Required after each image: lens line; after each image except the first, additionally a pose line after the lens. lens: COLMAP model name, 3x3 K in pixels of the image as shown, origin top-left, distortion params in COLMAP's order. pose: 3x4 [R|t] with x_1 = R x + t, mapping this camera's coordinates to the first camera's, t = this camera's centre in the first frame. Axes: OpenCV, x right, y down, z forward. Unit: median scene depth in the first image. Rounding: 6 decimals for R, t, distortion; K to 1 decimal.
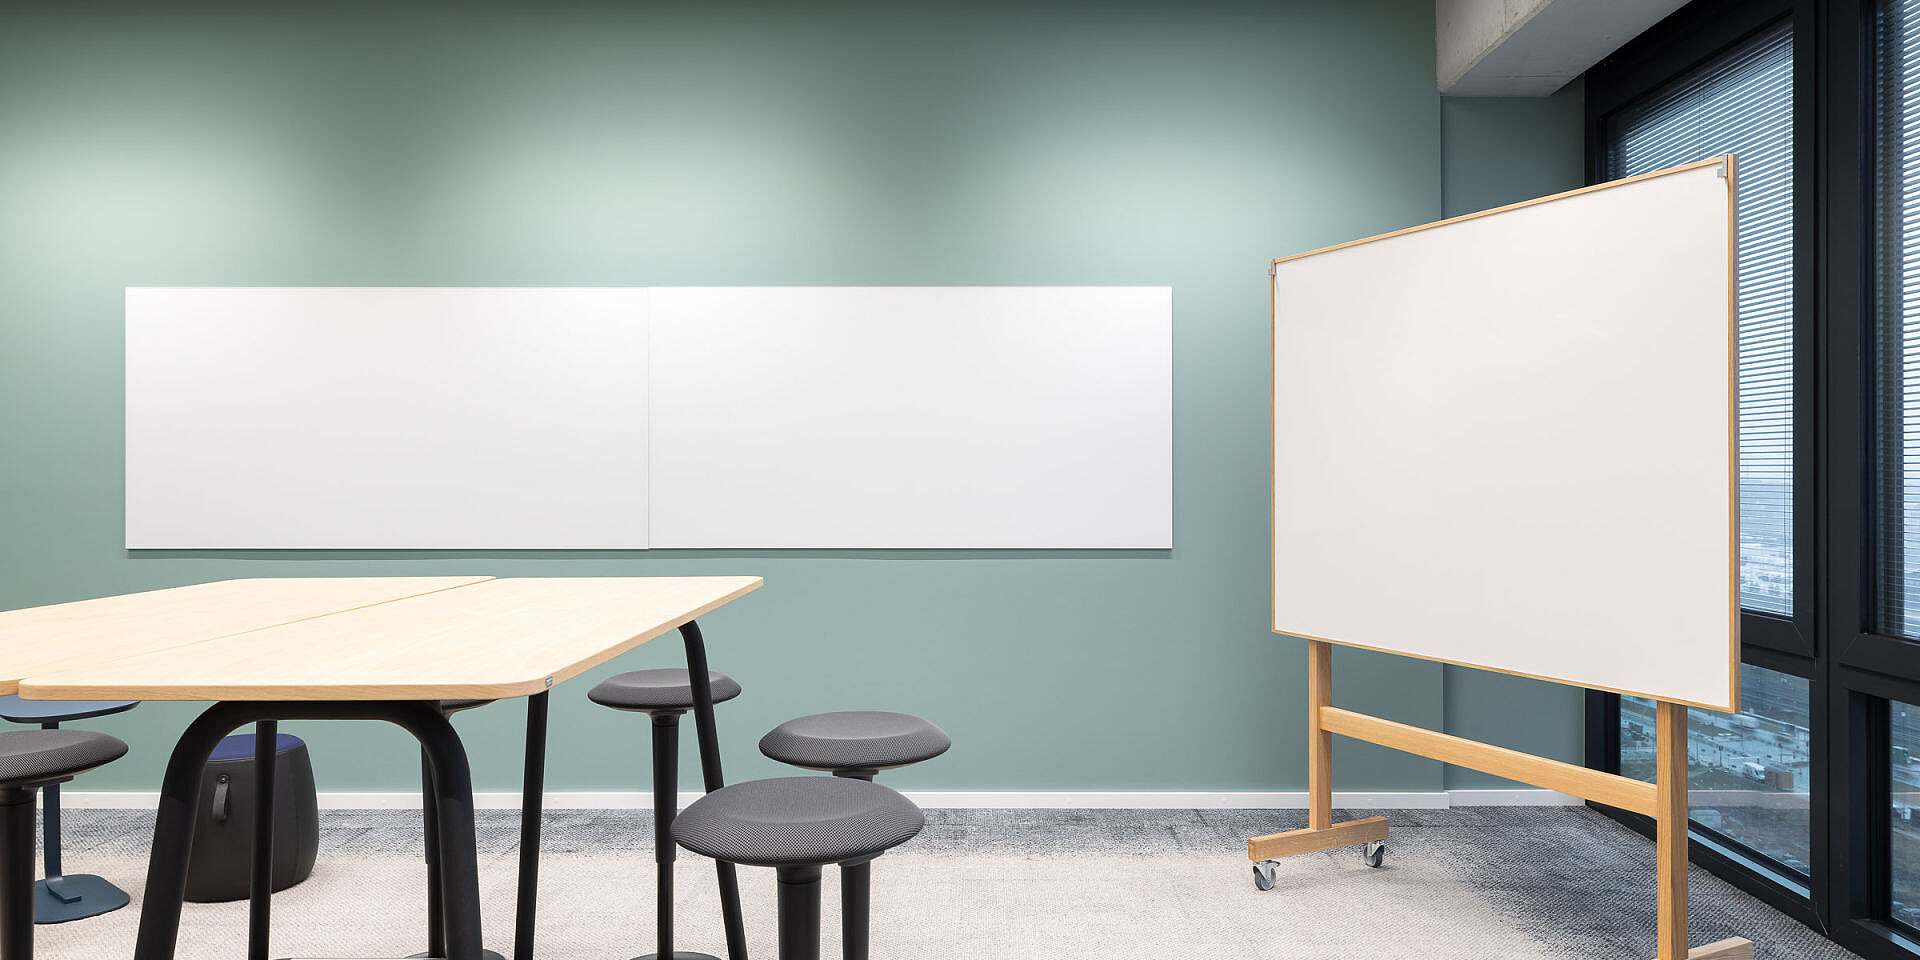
lens RADIAL K [[1010.3, 0, 966.5], [0, 1010.3, 468.4], [0, 0, 1]] dist [0.000291, -0.001160]
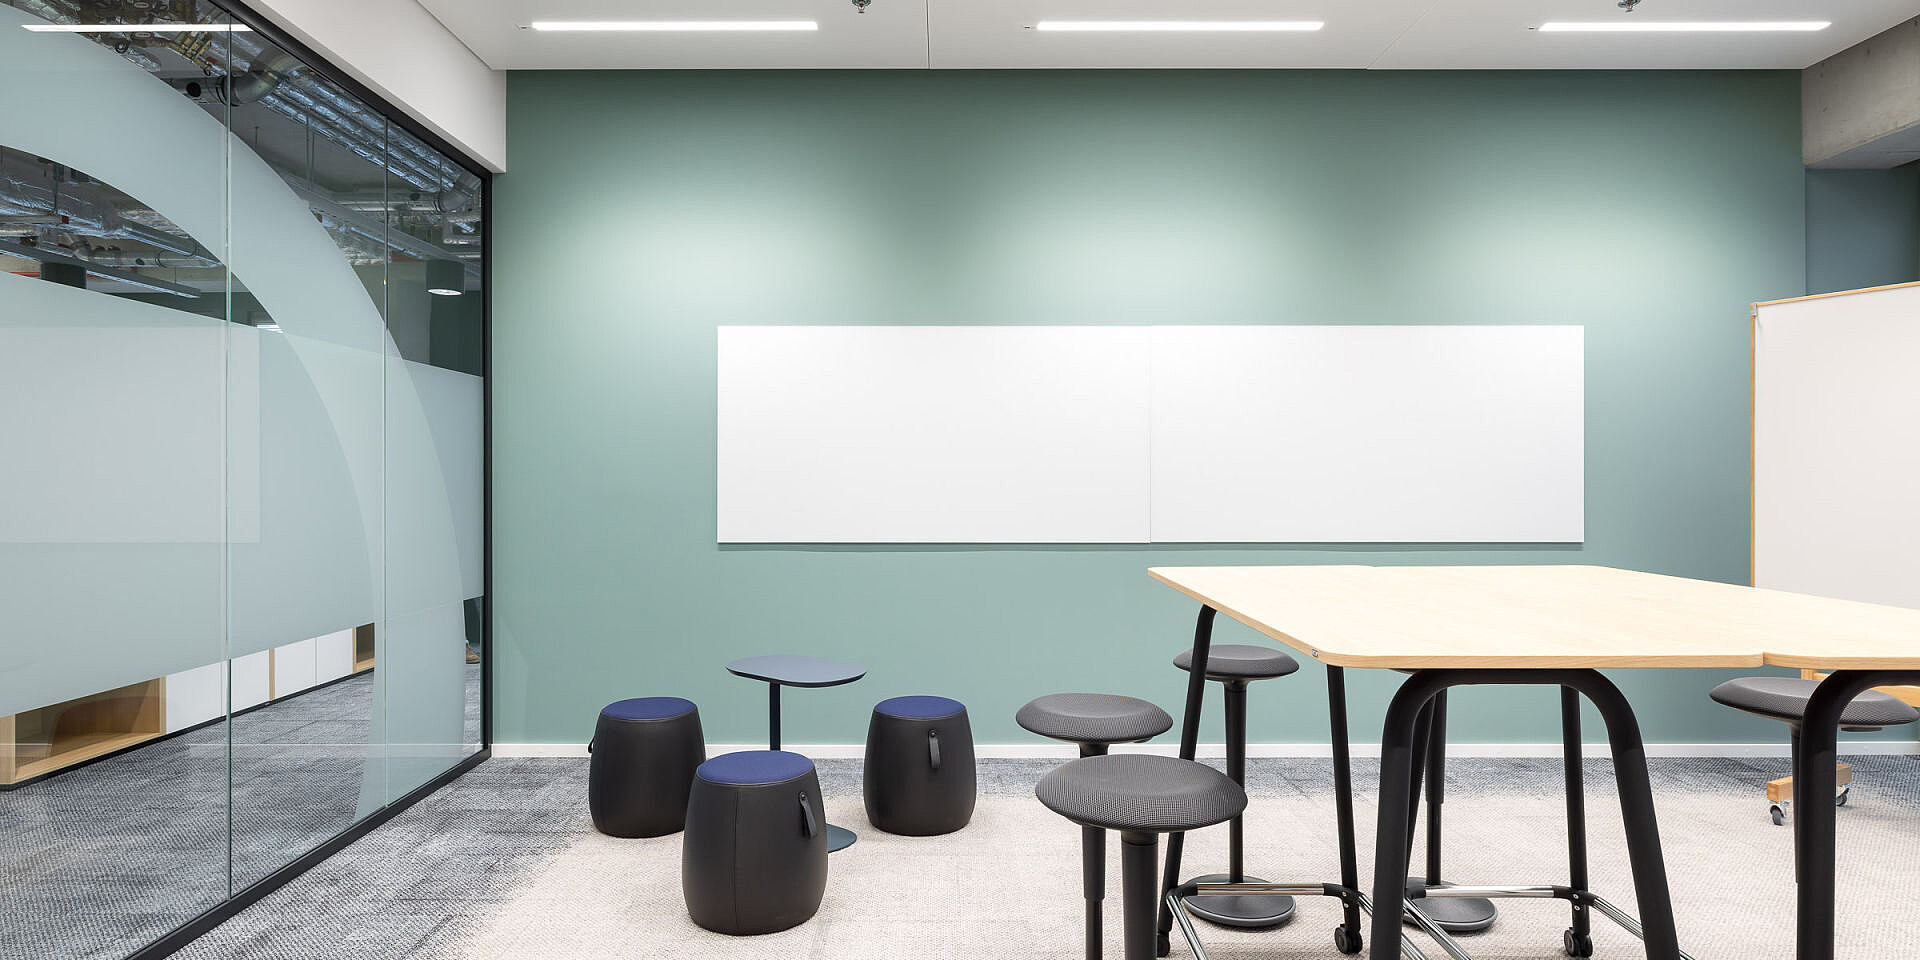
lens RADIAL K [[836.0, 0, 960.0], [0, 836.0, 480.0], [0, 0, 1]] dist [0.004666, 0.000507]
pose [[0.999988, -0.000088, 0.004901, -0.678510], [0.000066, 0.999990, 0.004413, 0.000048], [-0.004902, -0.004412, 0.999978, 0.000445]]
